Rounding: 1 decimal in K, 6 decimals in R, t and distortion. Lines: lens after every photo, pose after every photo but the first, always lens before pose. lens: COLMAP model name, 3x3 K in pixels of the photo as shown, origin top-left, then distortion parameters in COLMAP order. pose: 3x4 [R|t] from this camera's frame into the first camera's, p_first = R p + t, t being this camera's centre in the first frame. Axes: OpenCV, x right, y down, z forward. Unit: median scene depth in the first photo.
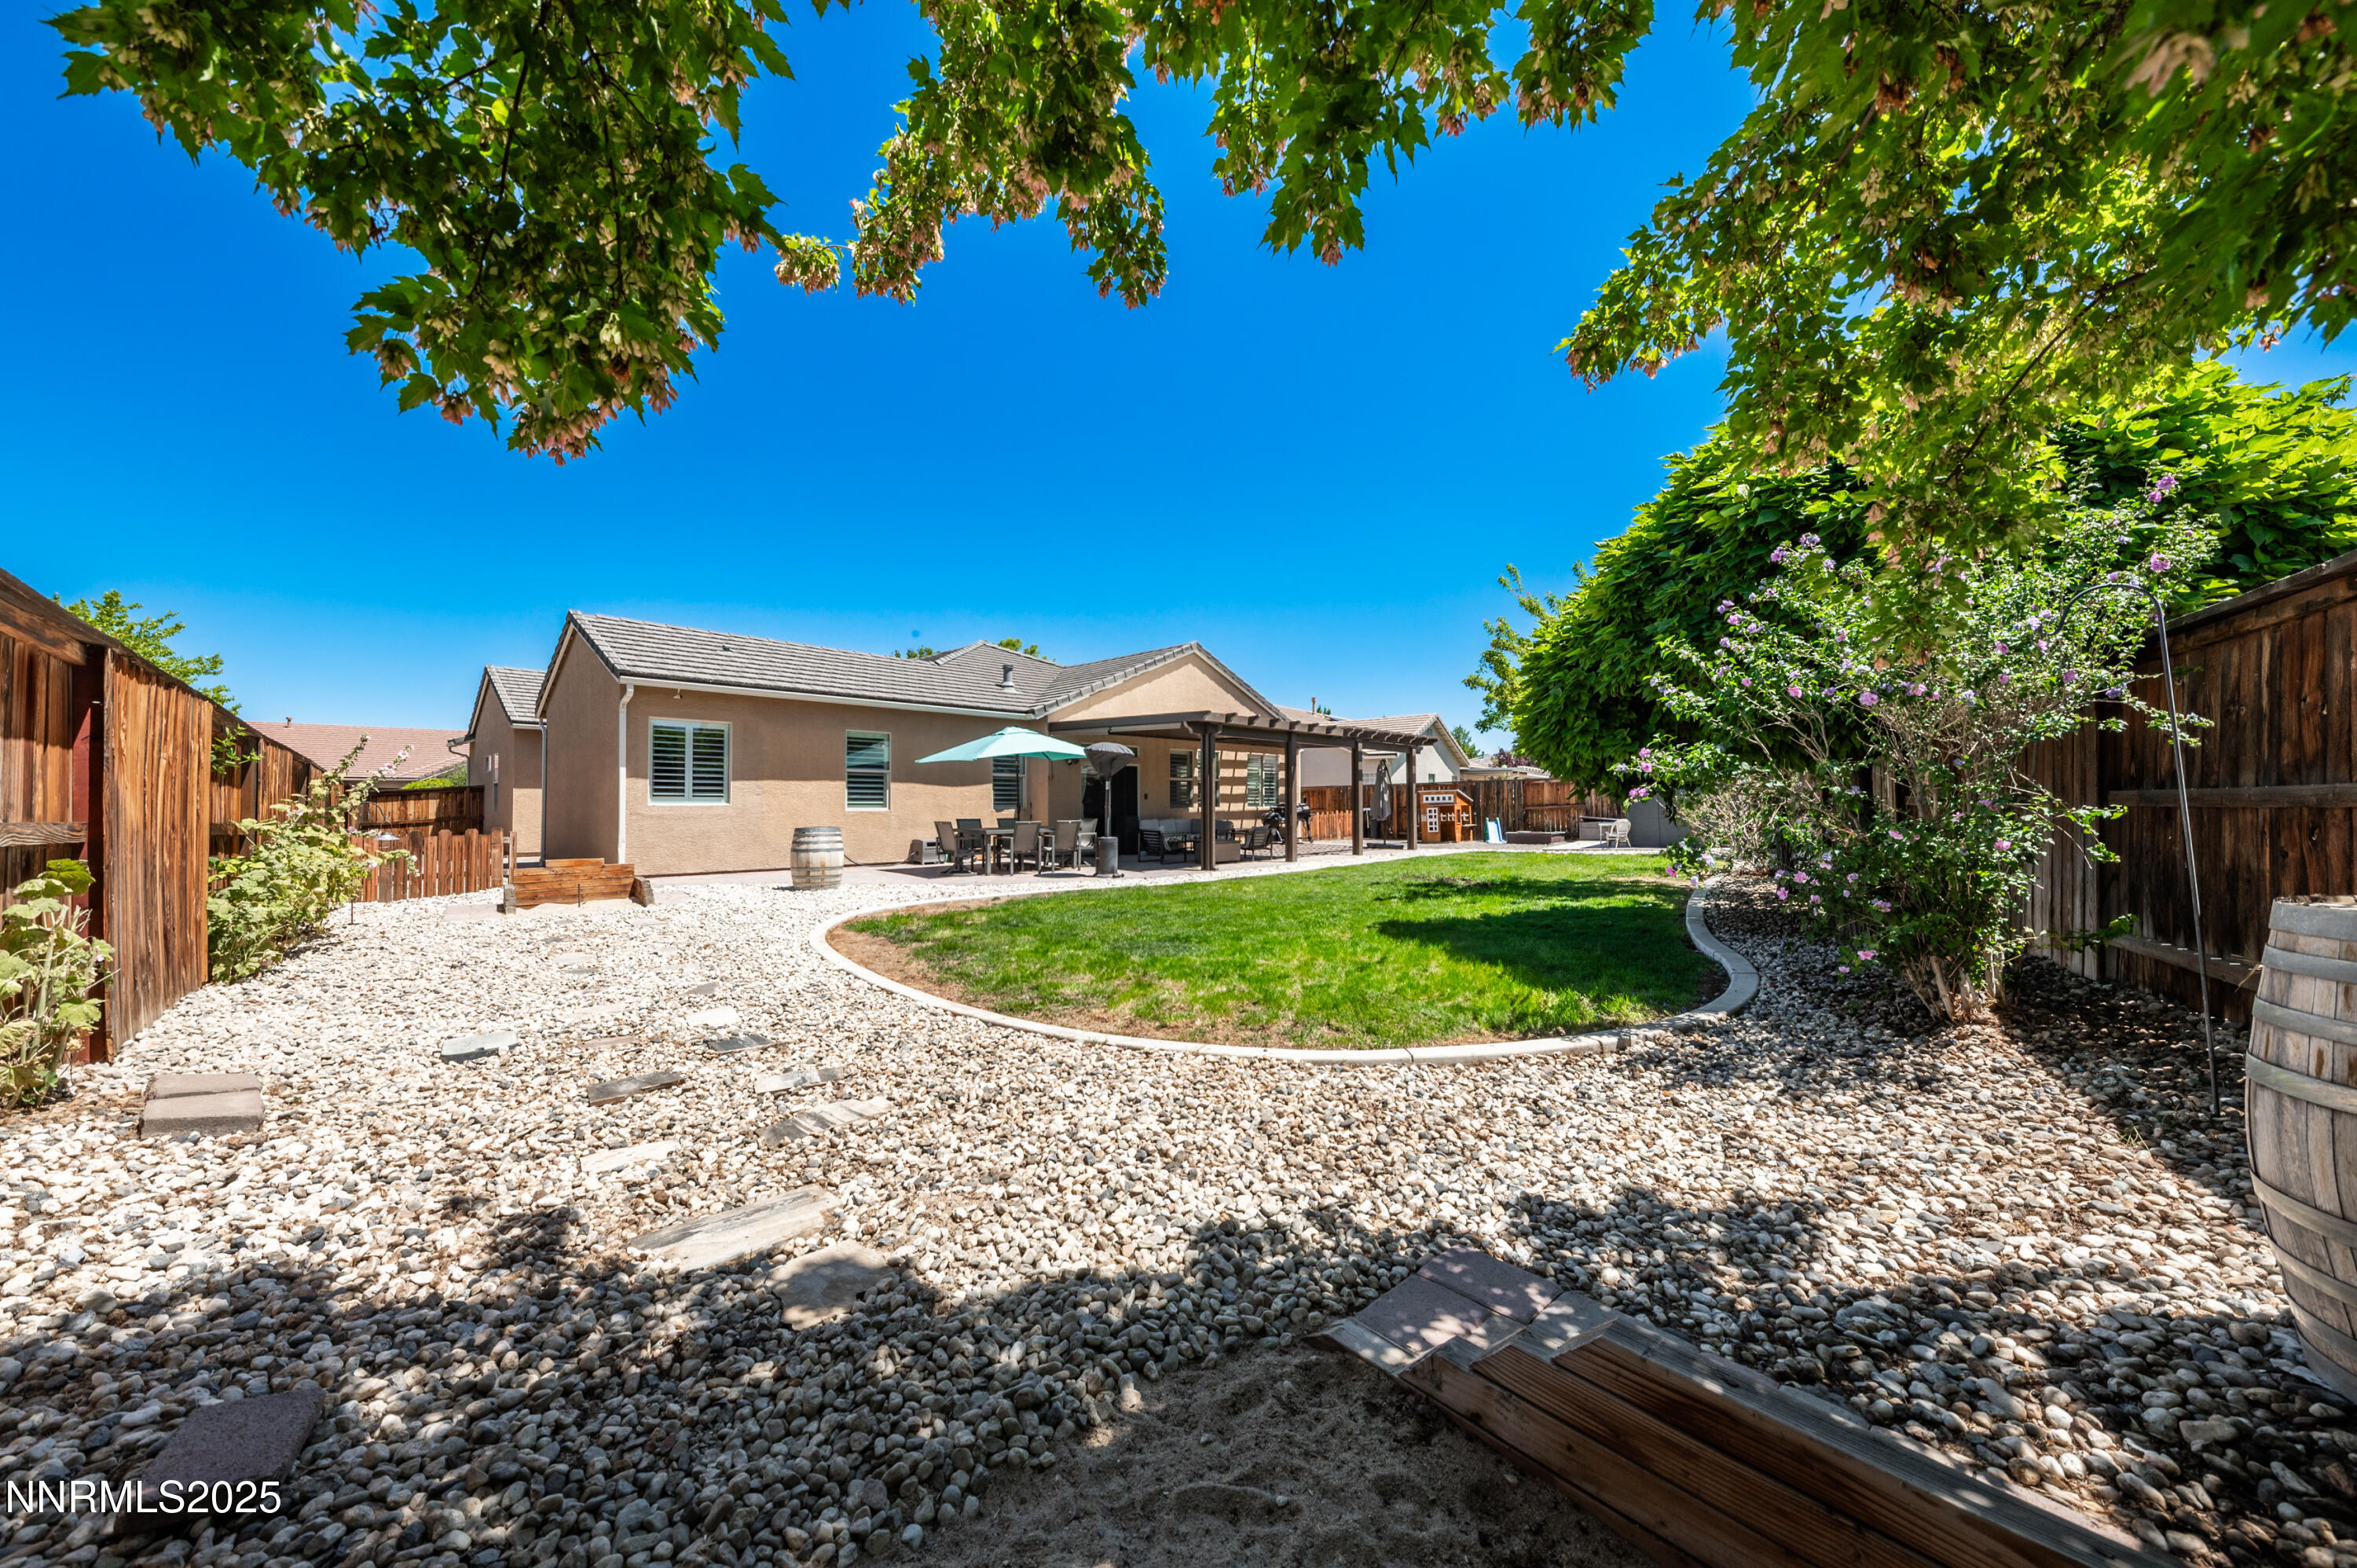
lens RADIAL K [[821.1, 0, 1177.8], [0, 821.1, 790.2], [0, 0, 1]] dist [0.002842, -0.000092]
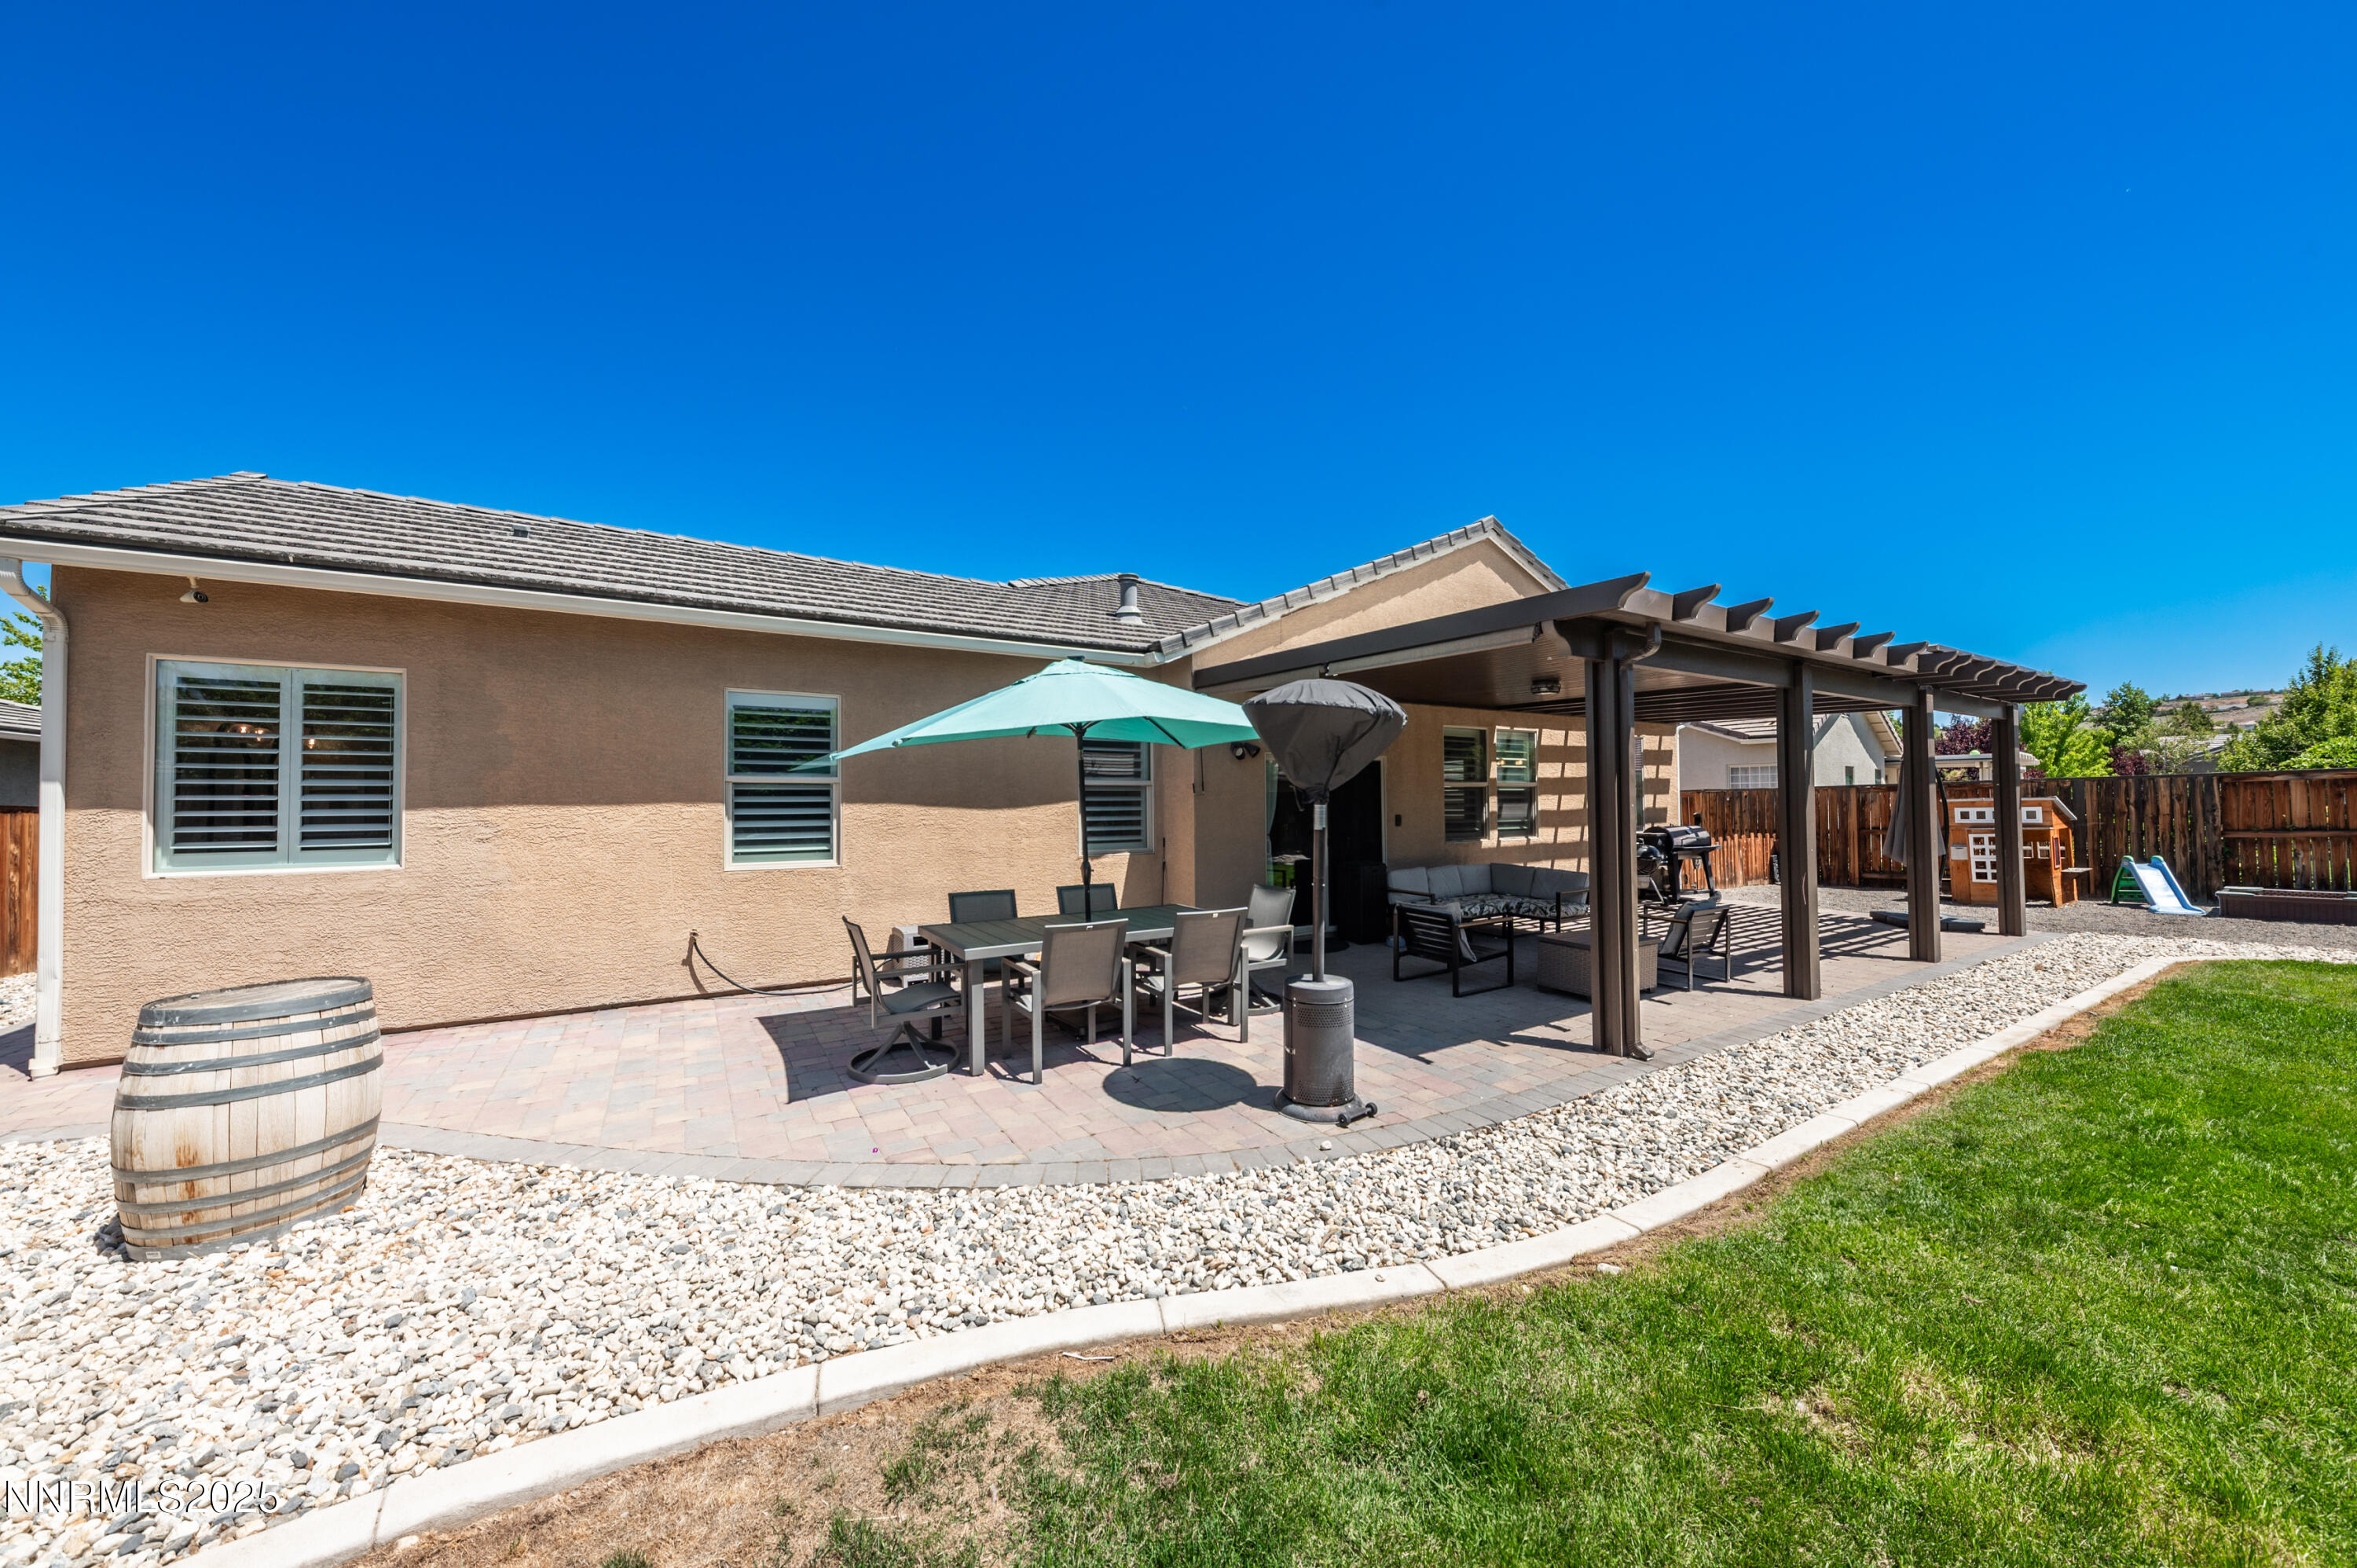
lens RADIAL K [[798.6, 0, 1183.3], [0, 798.6, 789.4], [0, 0, 1]] dist [-0.000151, -0.000069]
pose [[0.966700, -0.012538, -0.255607, -0.047883], [0.011726, 0.999920, -0.004703, -0.012323], [0.255645, 0.001549, 0.966769, 0.575144]]
